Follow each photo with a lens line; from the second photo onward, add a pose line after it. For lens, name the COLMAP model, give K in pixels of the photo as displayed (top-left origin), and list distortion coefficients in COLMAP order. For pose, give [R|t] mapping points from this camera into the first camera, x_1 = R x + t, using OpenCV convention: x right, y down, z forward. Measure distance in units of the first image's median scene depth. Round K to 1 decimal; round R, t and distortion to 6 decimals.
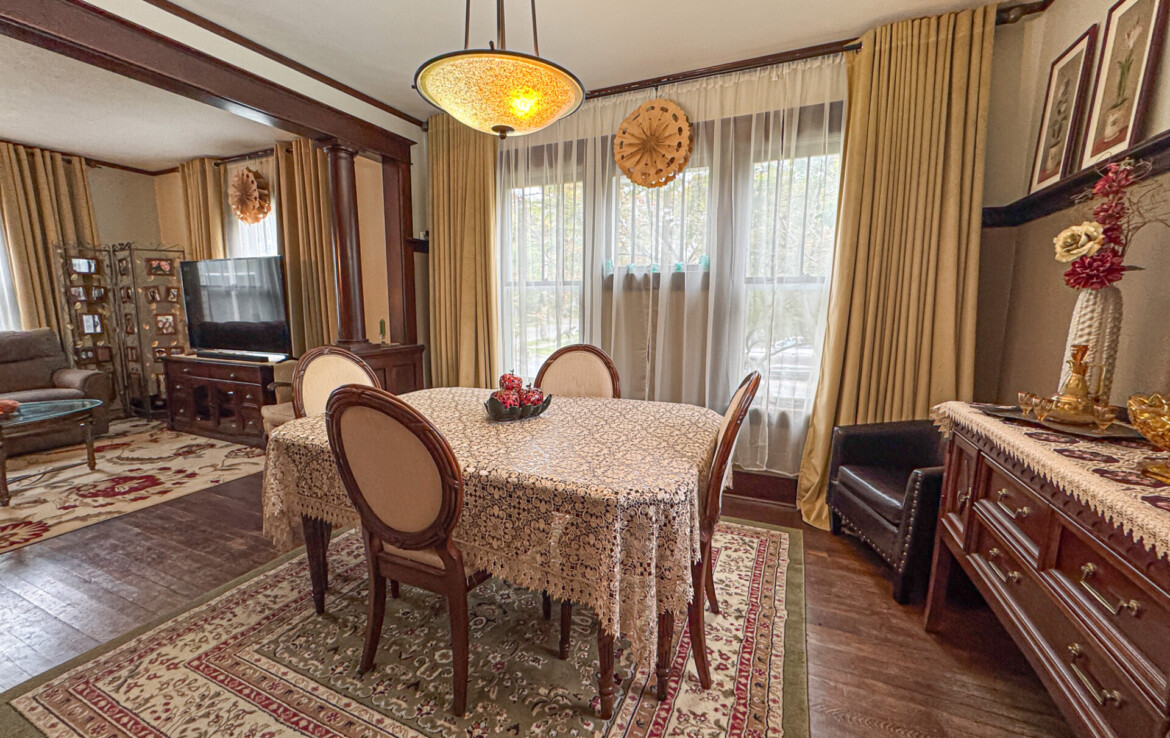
lens RADIAL K [[467.5, 0, 588.8], [0, 467.5, 370.2], [0, 0, 1]] dist [-0.005970, 0.001082]
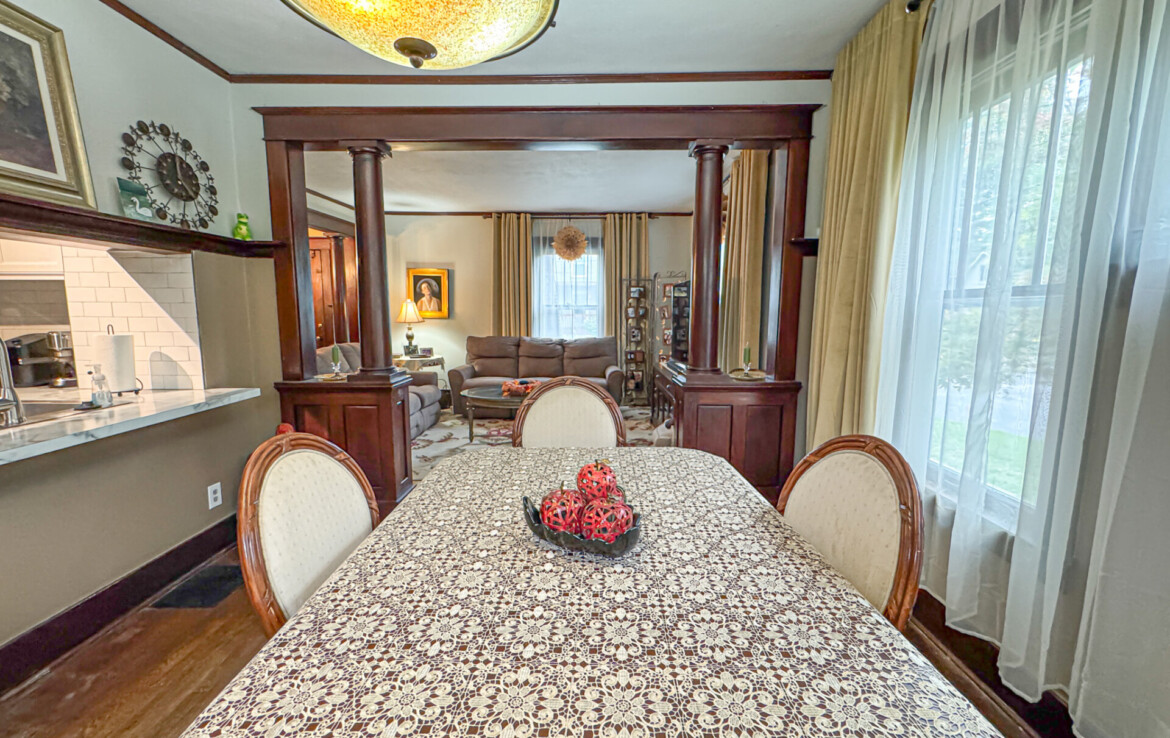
lens RADIAL K [[467.5, 0, 587.5], [0, 467.5, 374.5], [0, 0, 1]] dist [-0.005970, 0.001082]
pose [[0.405169, 0.117398, -0.906673, 0.198660], [-0.131202, 0.988922, 0.069417, -0.084019], [0.904779, 0.090832, 0.416083, 0.437646]]
